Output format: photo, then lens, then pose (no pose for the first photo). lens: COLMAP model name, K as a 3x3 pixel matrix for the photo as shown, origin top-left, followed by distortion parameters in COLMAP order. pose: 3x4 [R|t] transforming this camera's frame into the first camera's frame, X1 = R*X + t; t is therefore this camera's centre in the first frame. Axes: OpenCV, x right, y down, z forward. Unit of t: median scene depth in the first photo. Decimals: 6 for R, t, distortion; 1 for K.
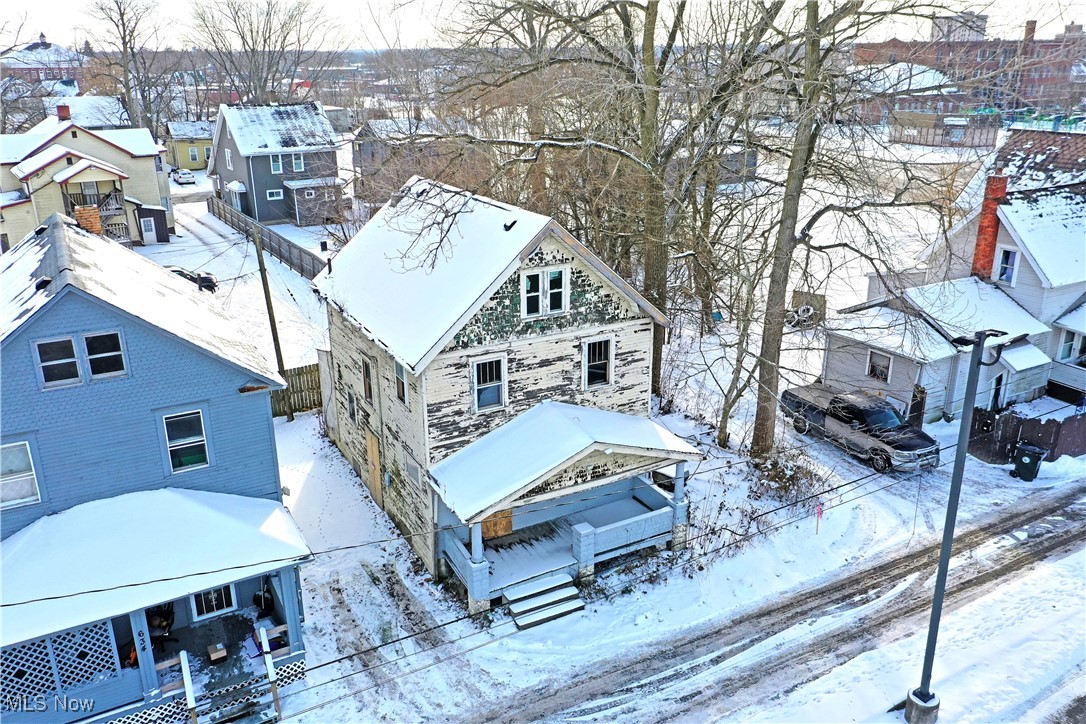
lens RADIAL K [[867.0, 0, 539.0], [0, 867.0, 357.7], [0, 0, 1]] dist [0.014507, 0.004386]
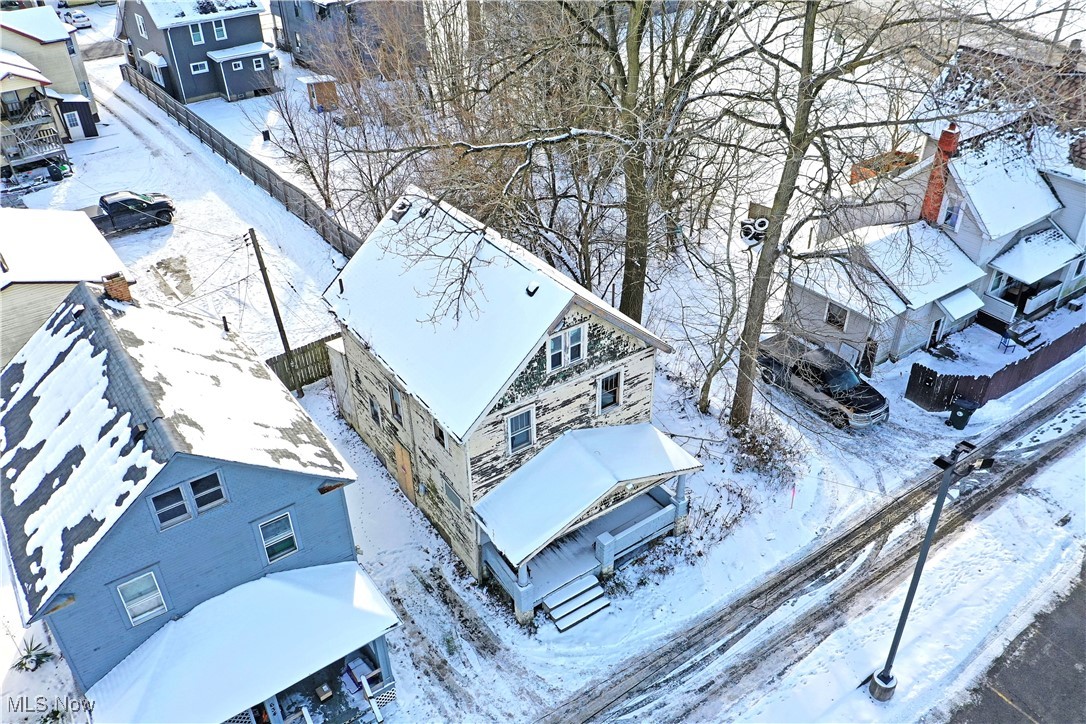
lens RADIAL K [[867.0, 0, 539.0], [0, 867.0, 357.7], [0, 0, 1]] dist [0.014507, 0.004386]
pose [[0.994349, -0.065703, 0.083383, -0.120486], [0.042586, 0.966364, 0.253626, -0.343916], [-0.097242, -0.248642, 0.963702, -0.067336]]
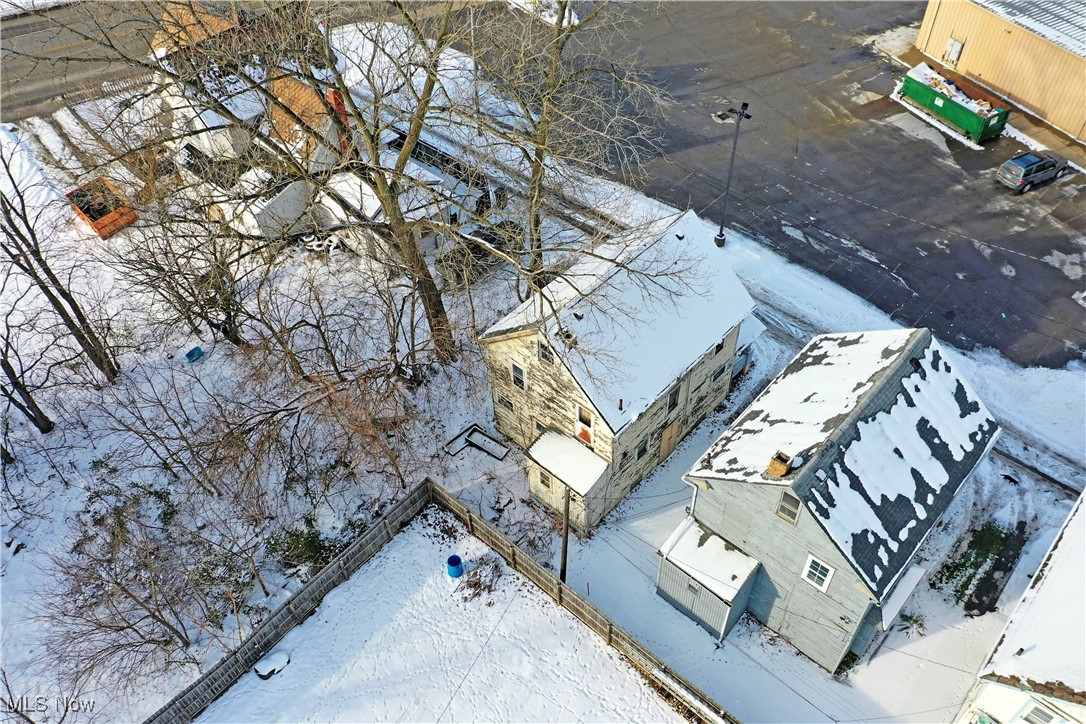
lens RADIAL K [[867.0, 0, 539.0], [0, 867.0, 357.7], [0, 0, 1]] dist [0.014507, 0.004386]
pose [[-0.320471, -0.675453, 0.664124, -1.176848], [0.343206, 0.570671, 0.746019, -1.319590], [-0.882897, 0.467009, 0.048936, 1.254279]]
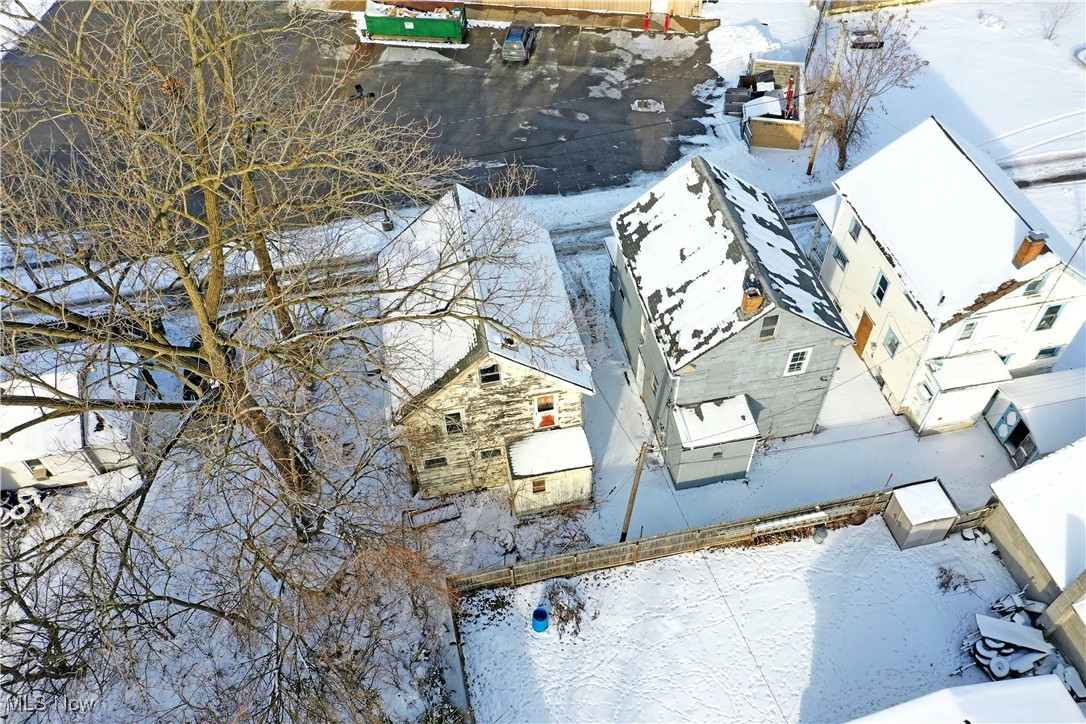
lens RADIAL K [[867.0, 0, 539.0], [0, 867.0, 357.7], [0, 0, 1]] dist [0.014507, 0.004386]
pose [[-0.952223, -0.209915, 0.221826, -0.560963], [0.129410, 0.380572, 0.915651, -1.493269], [-0.276629, 0.900611, -0.335225, 1.741321]]
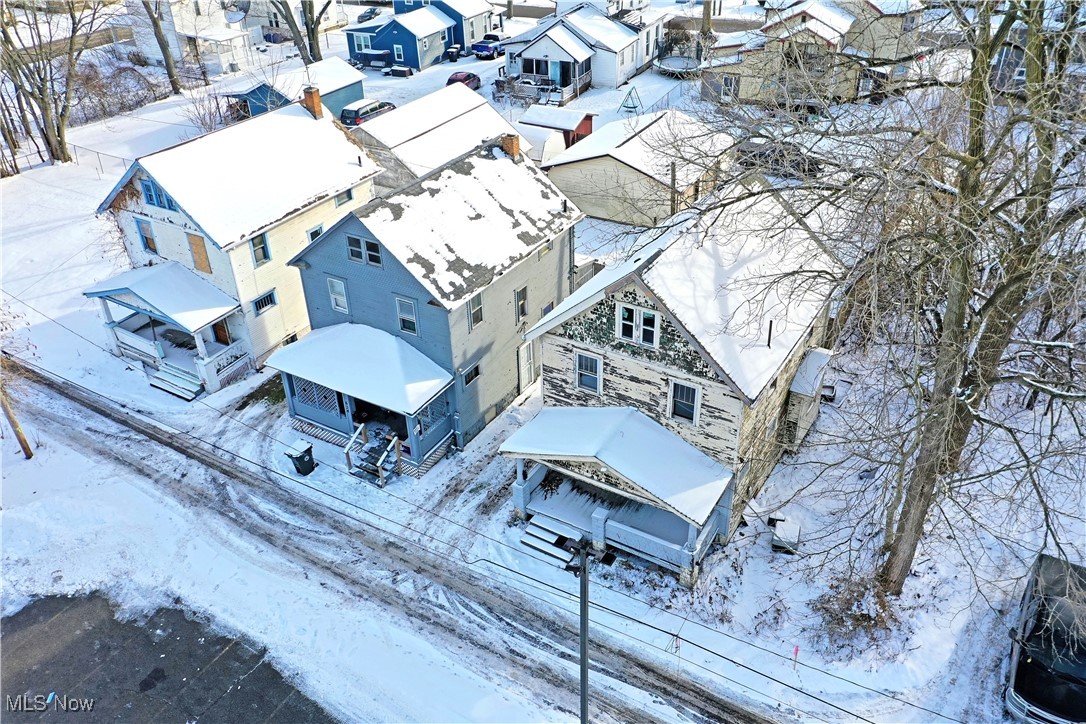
lens RADIAL K [[867.0, 0, 539.0], [0, 867.0, 357.7], [0, 0, 1]] dist [0.014507, 0.004386]
pose [[0.493899, 0.460088, -0.737823, 0.808654], [-0.261630, 0.887853, 0.378507, -0.437355], [0.829224, 0.006092, 0.558883, 0.243380]]
